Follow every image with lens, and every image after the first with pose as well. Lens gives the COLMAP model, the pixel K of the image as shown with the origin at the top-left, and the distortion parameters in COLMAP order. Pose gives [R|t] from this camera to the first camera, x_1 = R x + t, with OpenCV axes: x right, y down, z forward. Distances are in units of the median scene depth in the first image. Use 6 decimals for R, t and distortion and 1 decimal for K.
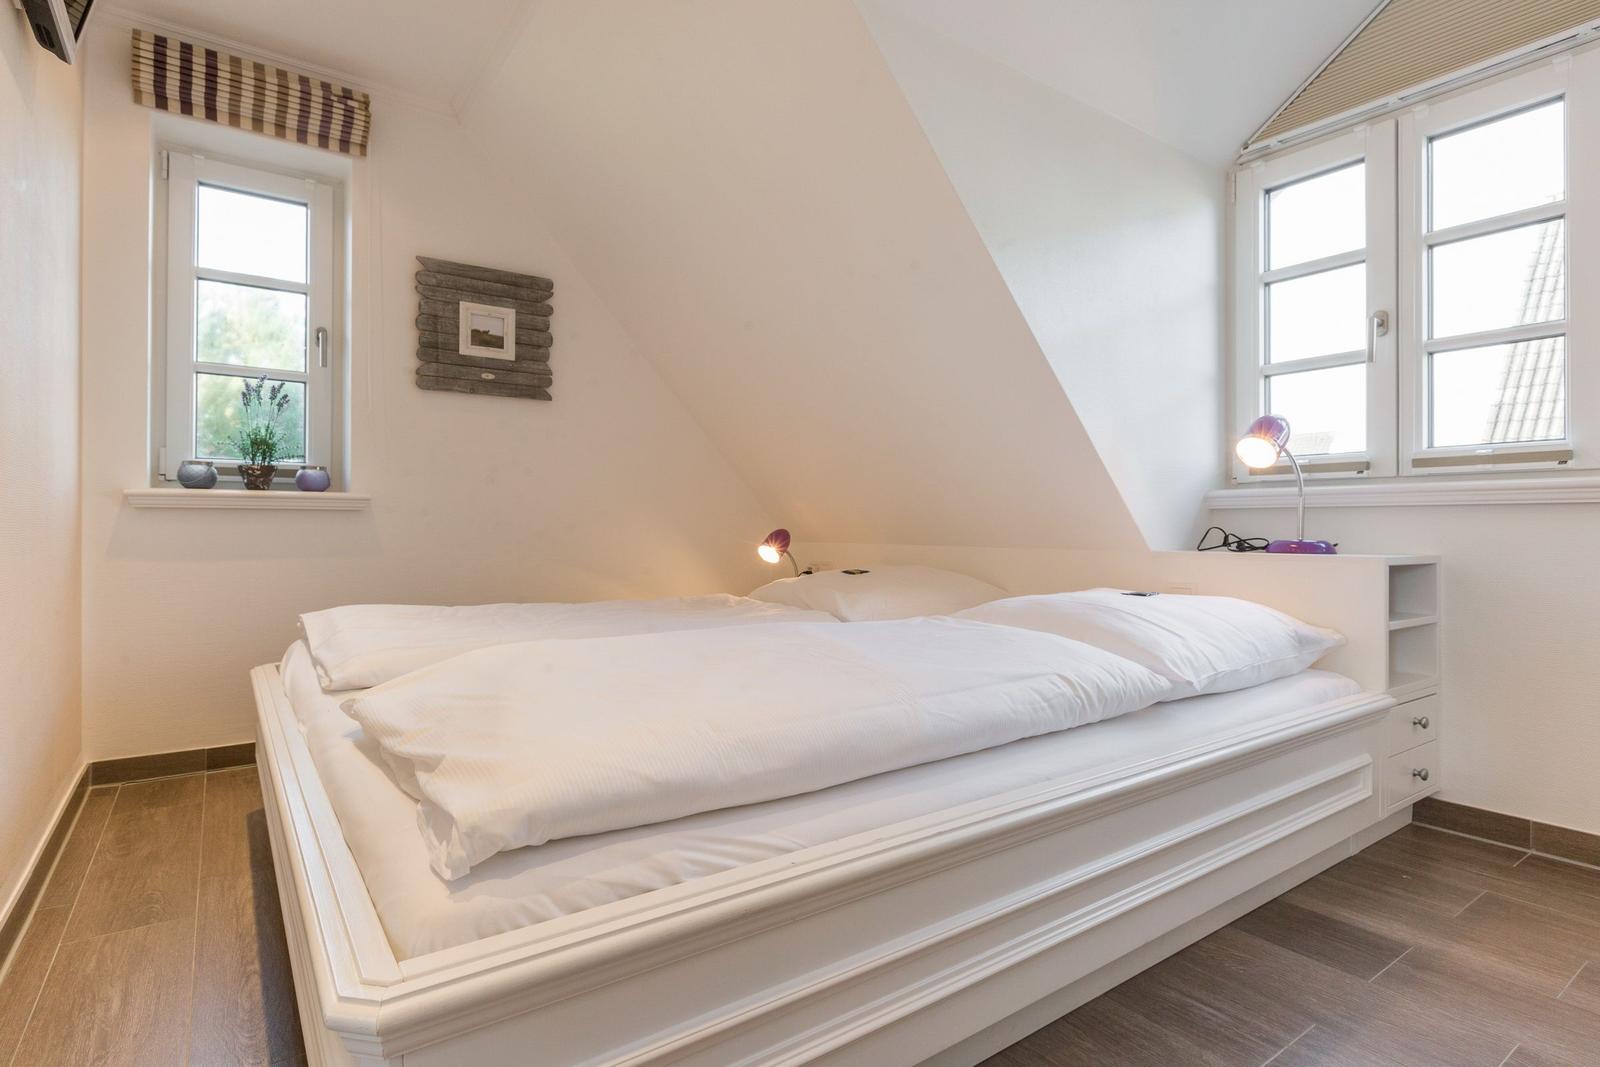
lens RADIAL K [[802.4, 0, 800.0], [0, 802.4, 533.5], [0, 0, 1]] dist [0.002002, 0.000537]
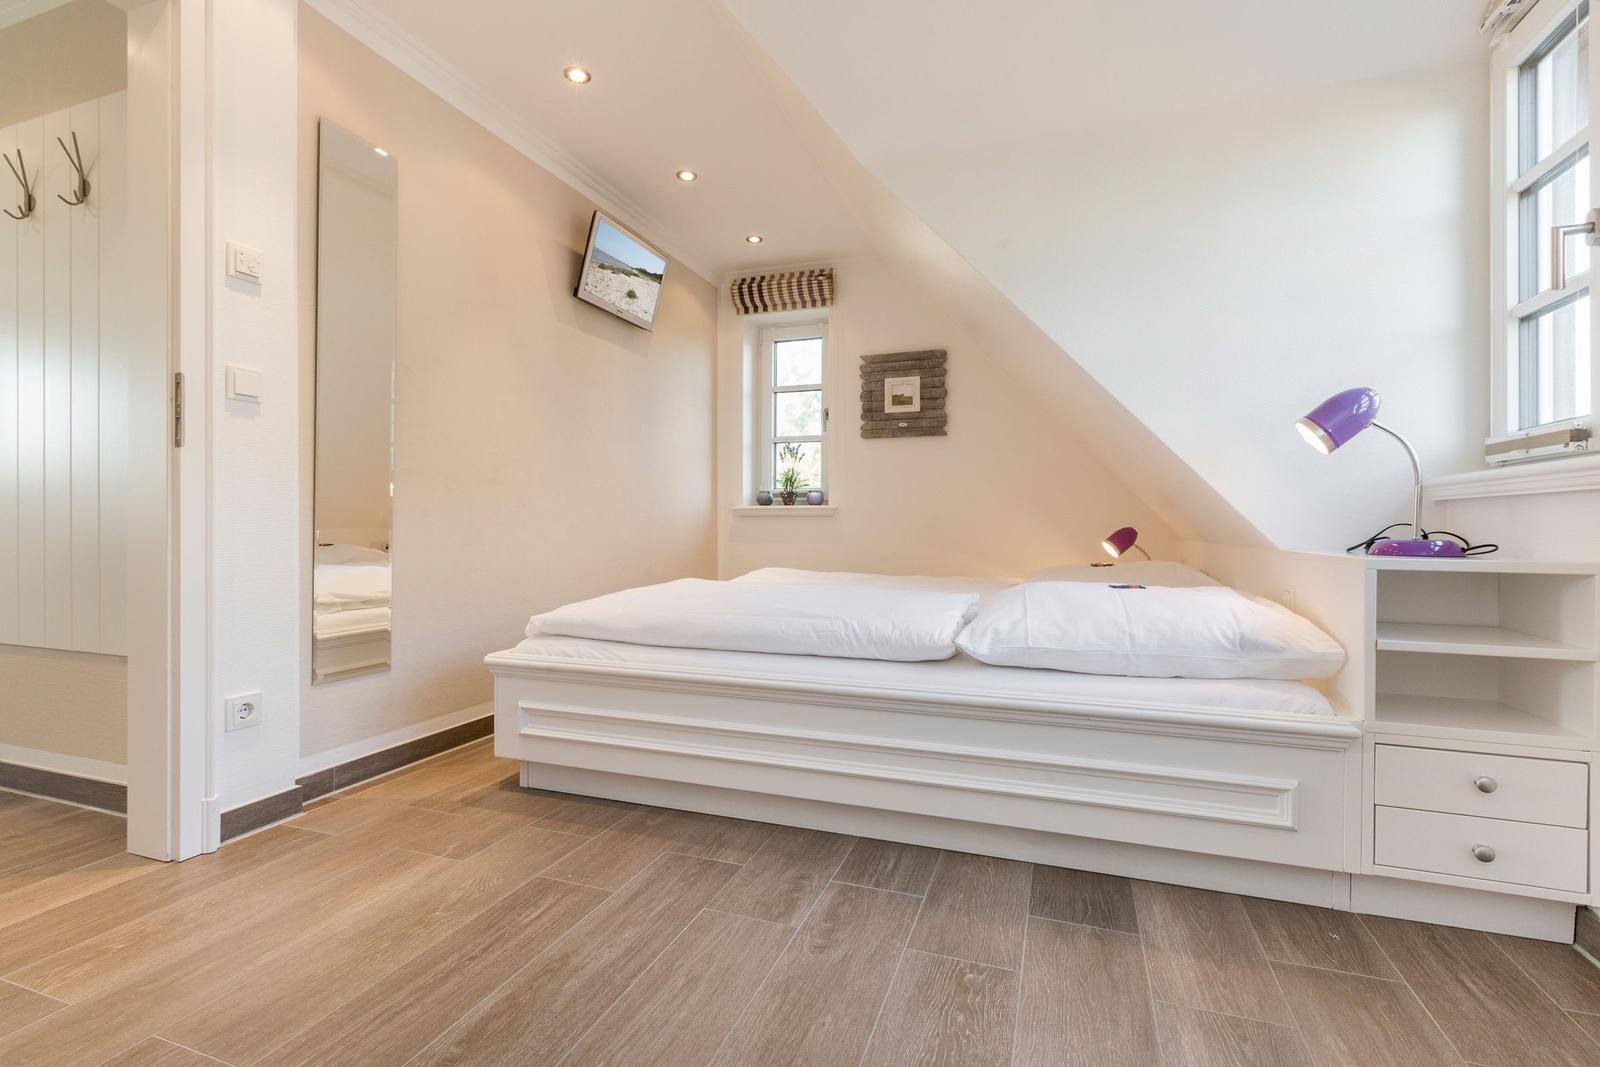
lens RADIAL K [[742.9, 0, 787.5], [0, 742.9, 523.9], [0, 0, 1]] dist [-0.000772, 0.000319]
pose [[0.566946, -0.001199, -0.823754, 0.652275], [-0.010017, 0.999915, -0.008350, 0.002042], [0.823694, 0.012985, 0.566886, 0.046169]]
